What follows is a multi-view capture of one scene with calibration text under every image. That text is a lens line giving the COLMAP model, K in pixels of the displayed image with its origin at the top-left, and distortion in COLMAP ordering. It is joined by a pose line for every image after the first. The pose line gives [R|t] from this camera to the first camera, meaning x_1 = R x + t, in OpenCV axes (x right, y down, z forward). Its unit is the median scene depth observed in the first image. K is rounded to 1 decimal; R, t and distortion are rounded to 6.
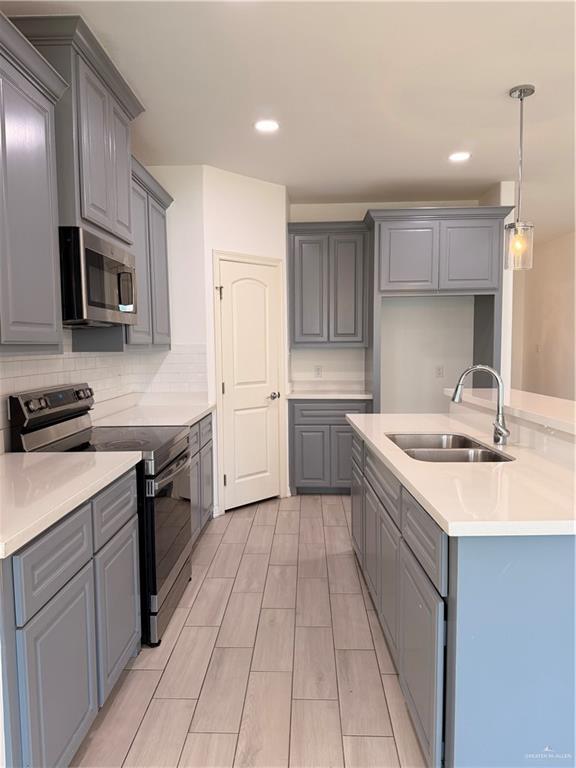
lens RADIAL K [[539.0, 0, 289.3], [0, 539.0, 386.3], [0, 0, 1]] dist [0.071554, -0.054402]
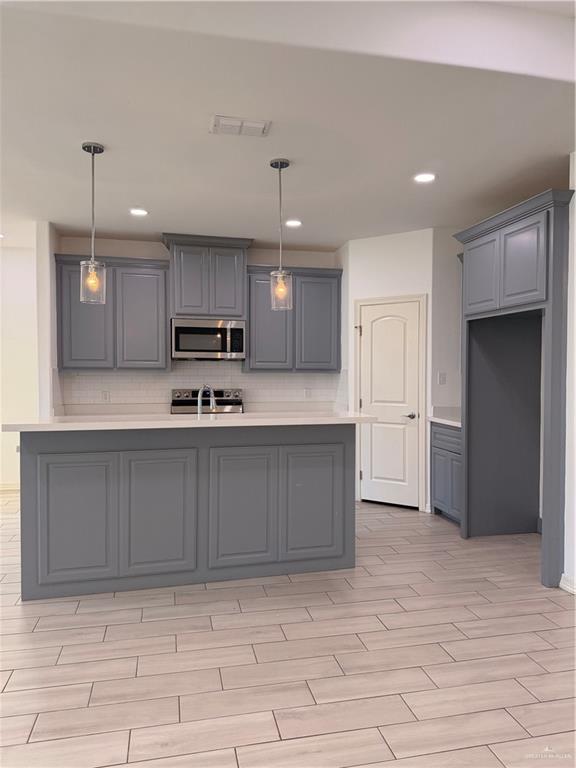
lens RADIAL K [[539.0, 0, 290.3], [0, 539.0, 384.1], [0, 0, 1]] dist [0.071554, -0.054402]
pose [[0.237465, 0.036972, -0.970692, 1.032939], [-0.086513, 0.996109, 0.016776, -0.045963], [0.967536, 0.079994, 0.239739, 0.485465]]
